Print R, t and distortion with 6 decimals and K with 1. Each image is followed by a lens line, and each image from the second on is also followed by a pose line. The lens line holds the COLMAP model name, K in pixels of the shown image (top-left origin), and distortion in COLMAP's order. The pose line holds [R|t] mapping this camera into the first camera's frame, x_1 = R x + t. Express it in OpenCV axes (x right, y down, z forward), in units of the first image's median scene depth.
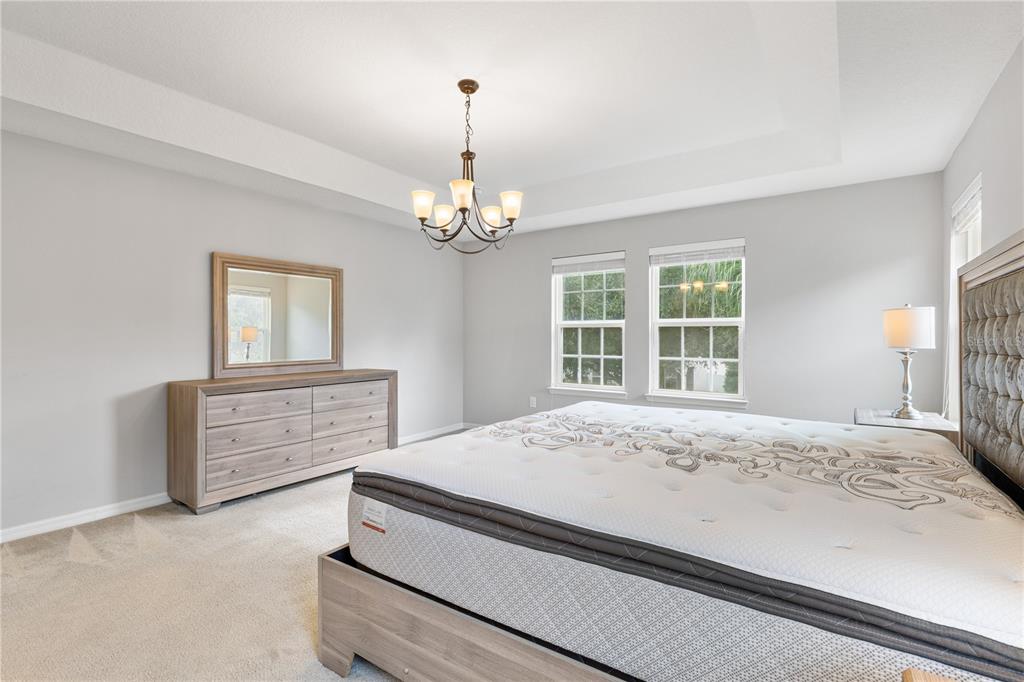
lens RADIAL K [[471.3, 0, 512.0], [0, 471.3, 341.0], [0, 0, 1]] dist [0.000206, -0.000006]
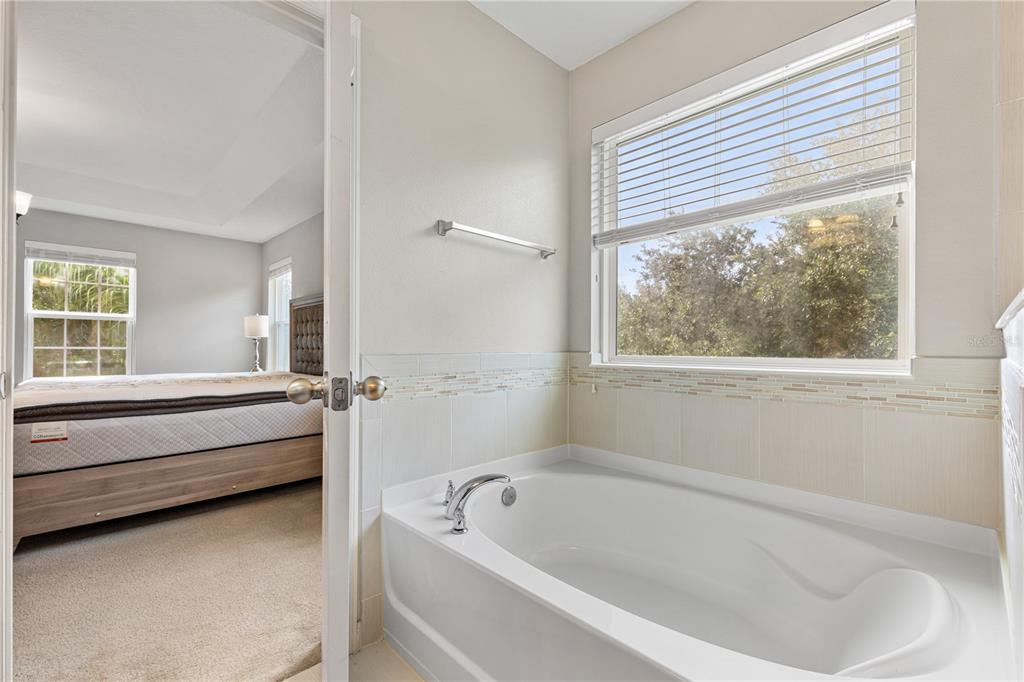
lens RADIAL K [[442.3, 0, 506.8], [0, 442.3, 341.5], [0, 0, 1]] dist [0.010977, 0.000325]
pose [[0.194166, 0.011789, 0.980898, -1.044029], [0.001893, 0.999921, -0.012392, 0.084239], [-0.980967, 0.004263, 0.194129, -0.492261]]
